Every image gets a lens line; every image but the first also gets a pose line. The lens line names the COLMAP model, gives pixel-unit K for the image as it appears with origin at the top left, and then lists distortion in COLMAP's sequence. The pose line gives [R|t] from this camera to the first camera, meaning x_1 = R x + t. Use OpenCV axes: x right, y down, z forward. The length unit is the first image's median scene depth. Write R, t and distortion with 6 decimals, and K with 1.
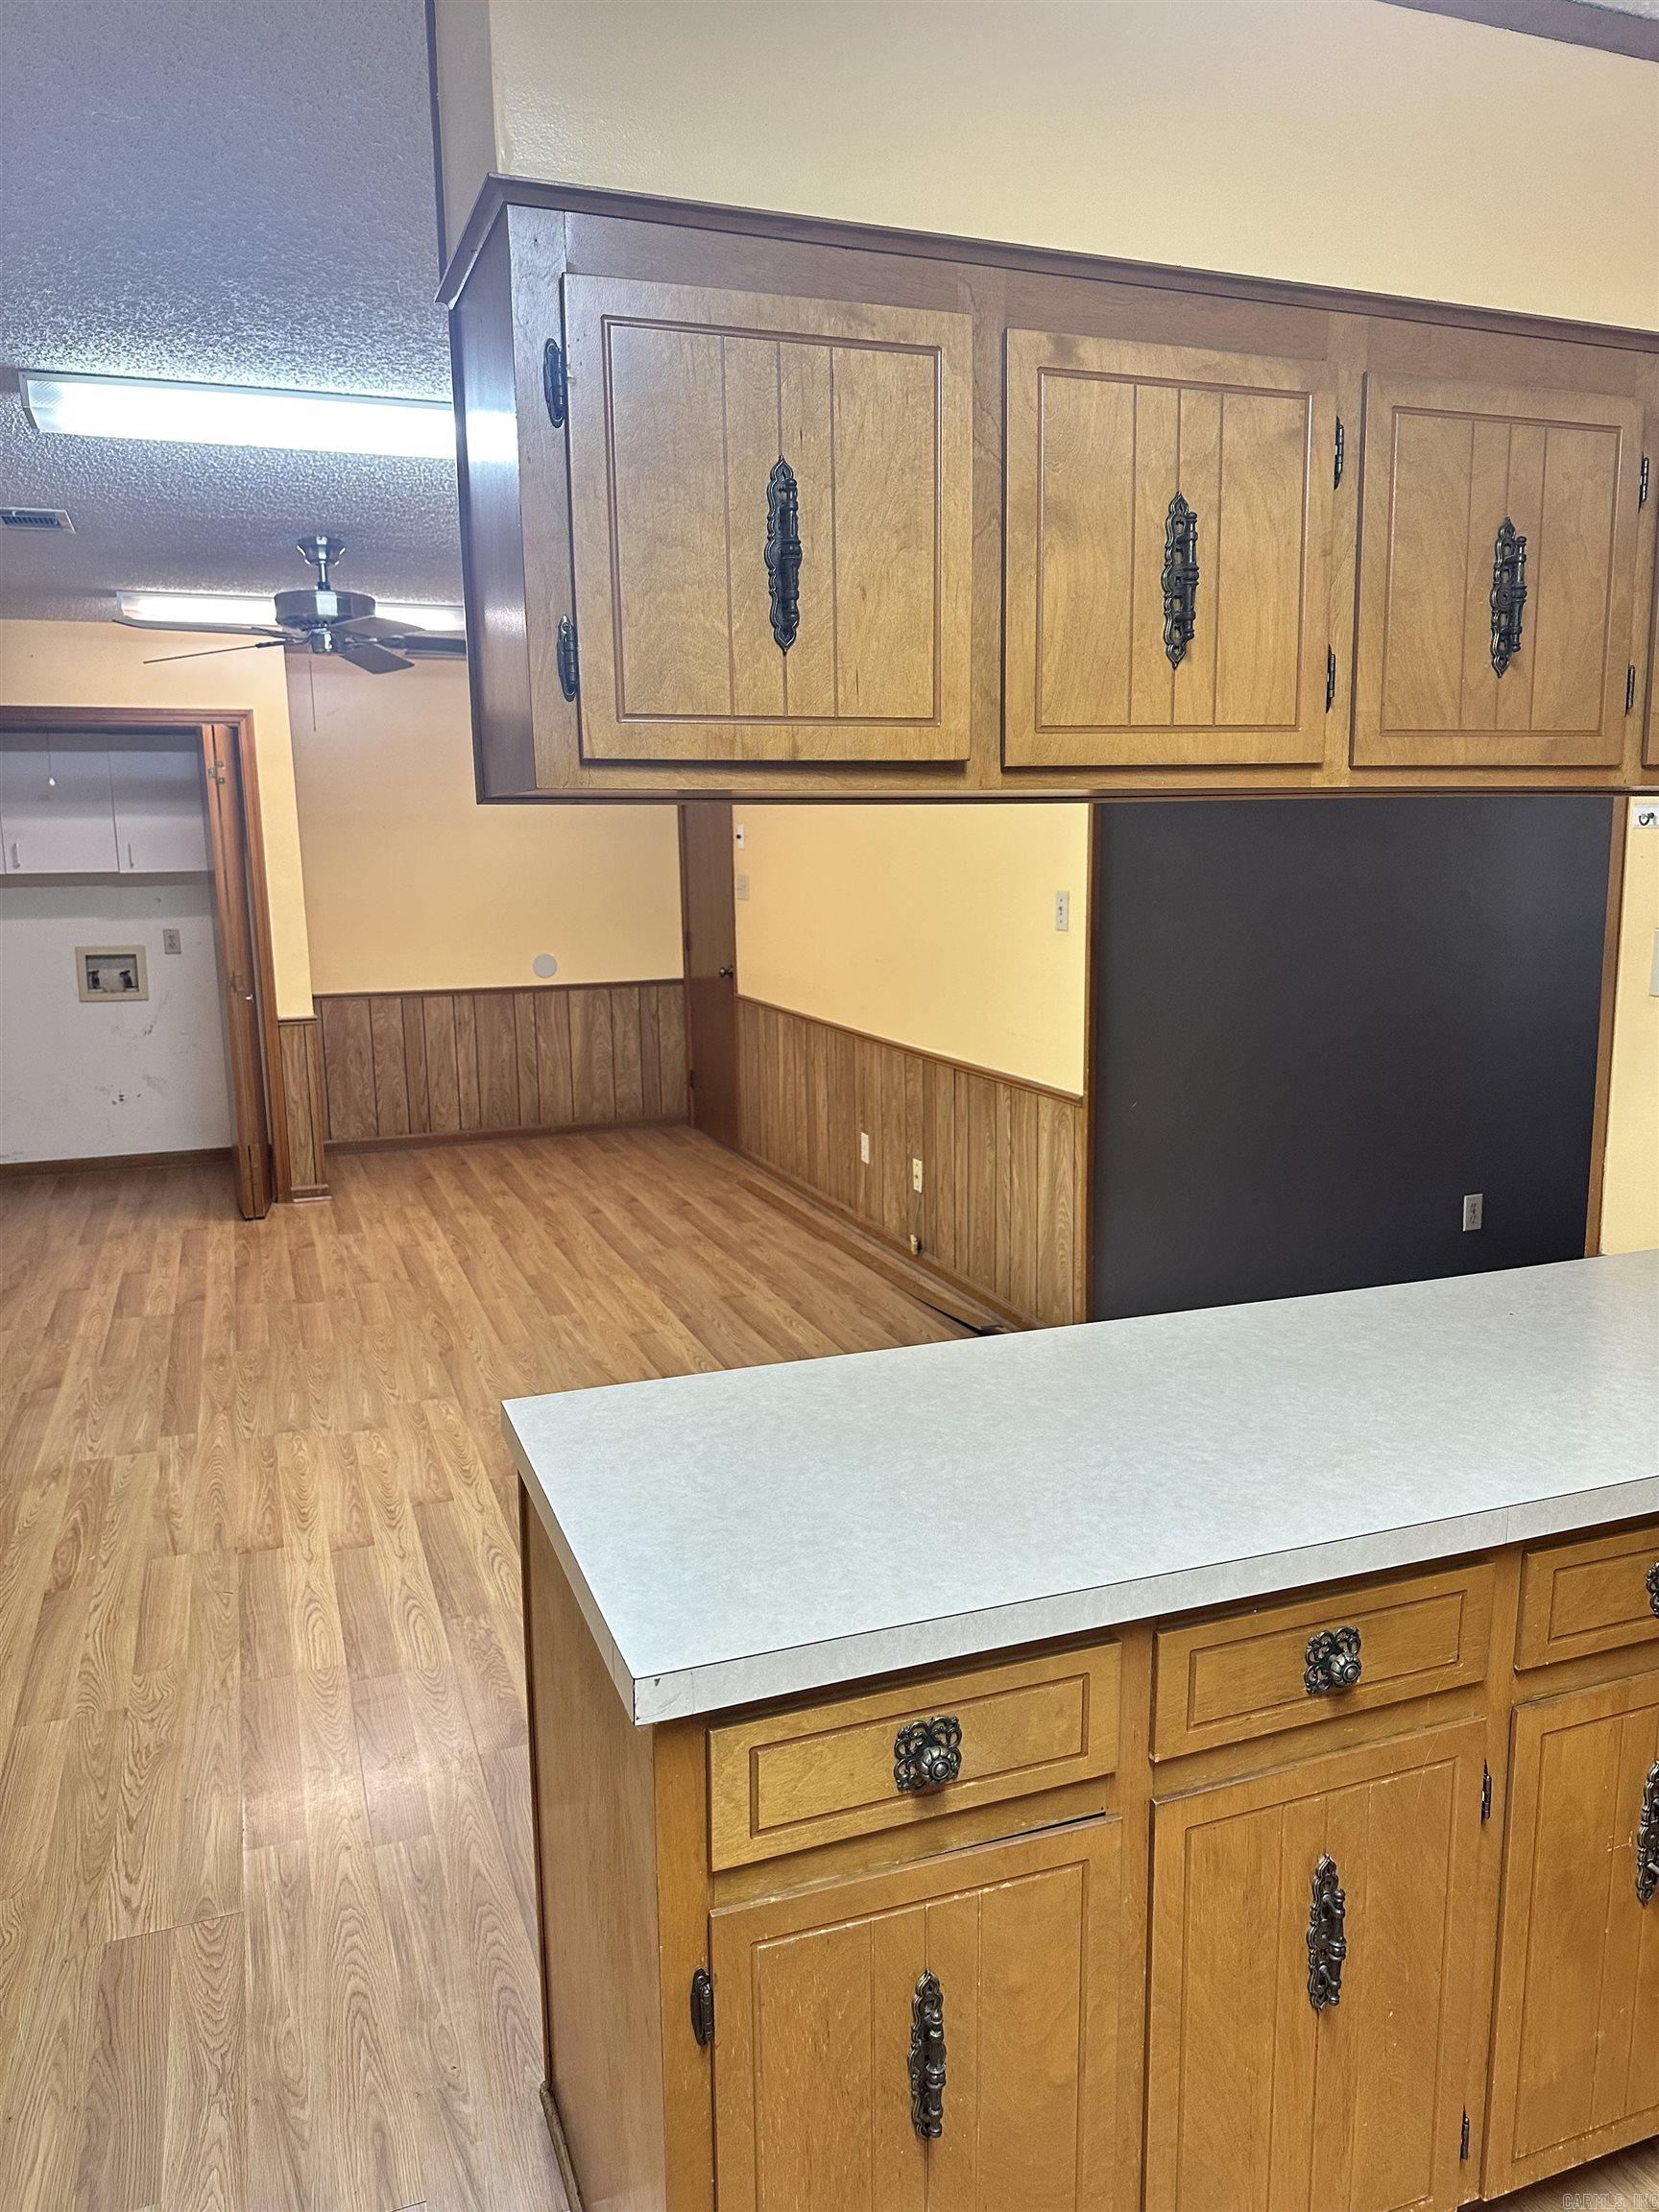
lens RADIAL K [[1538.4, 0, 822.6], [0, 1538.4, 1096.8], [0, 0, 1]] dist [0.116651, -0.177269]
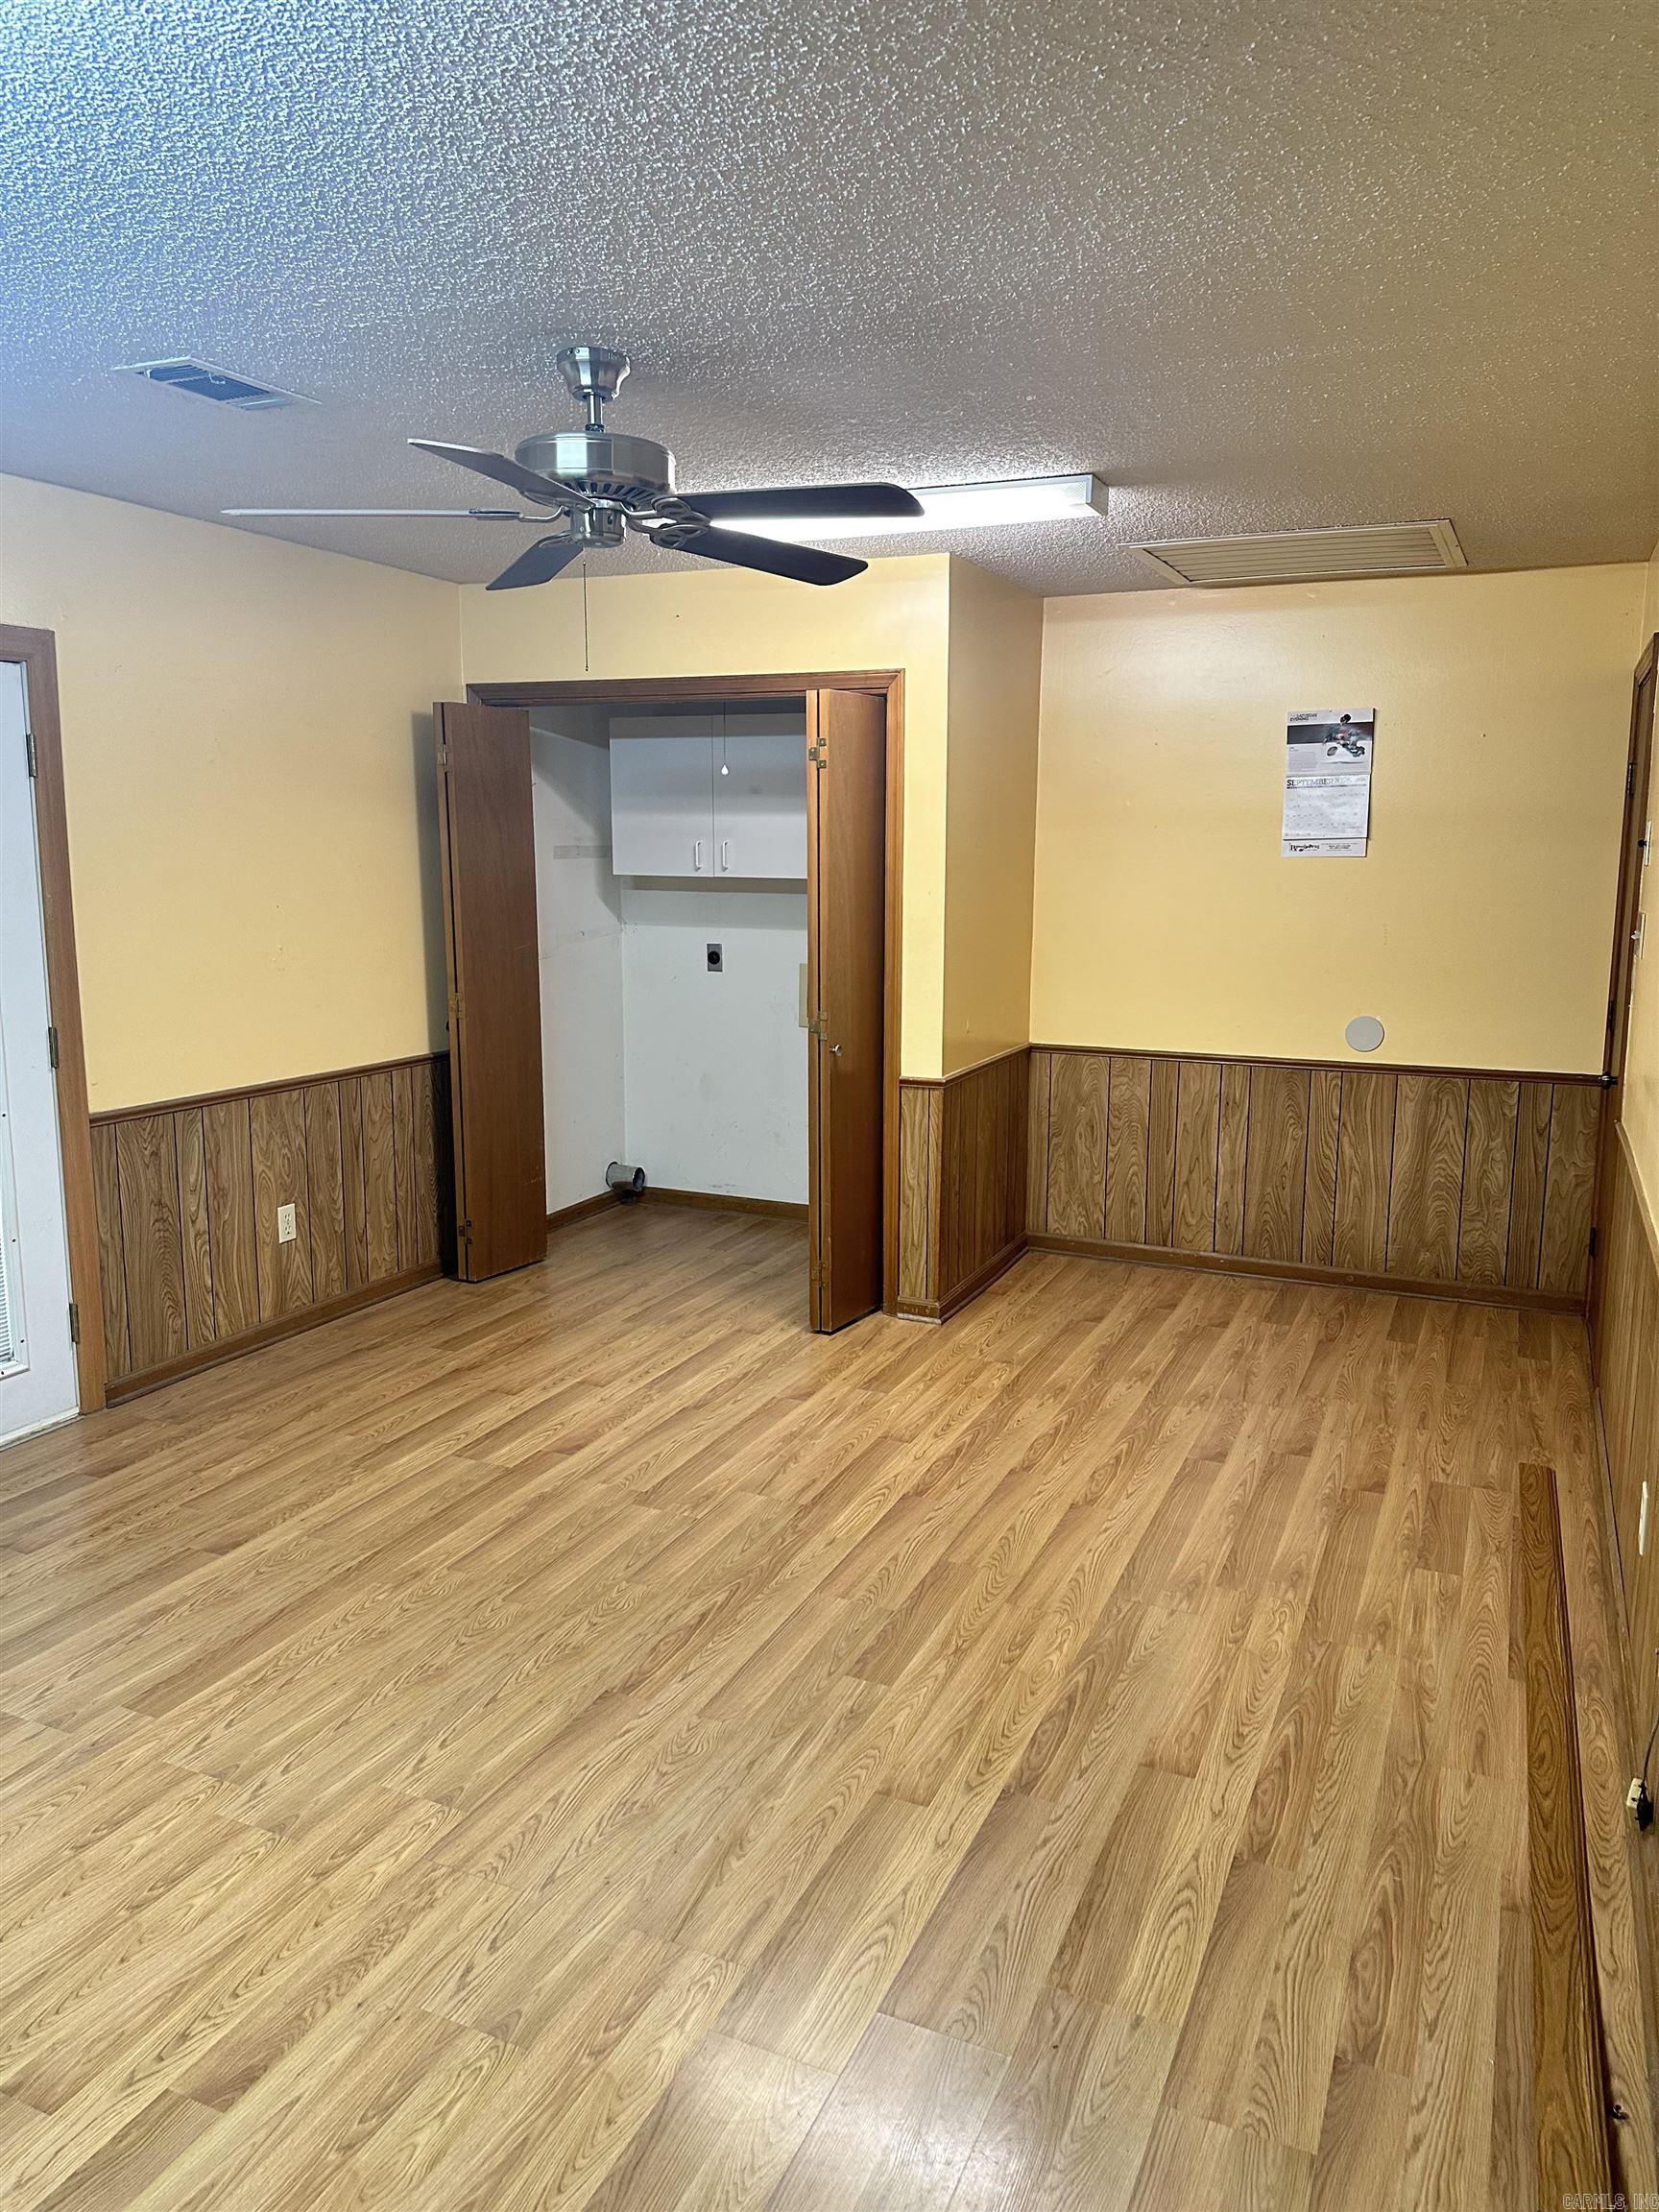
lens RADIAL K [[1538.4, 0, 822.6], [0, 1538.4, 1096.8], [0, 0, 1]] dist [0.116651, -0.177269]
pose [[0.713498, 0.131747, -0.688159, 0.169586], [-0.132303, 0.989827, 0.052326, -0.089895], [0.688053, 0.053711, 0.723670, 0.515431]]
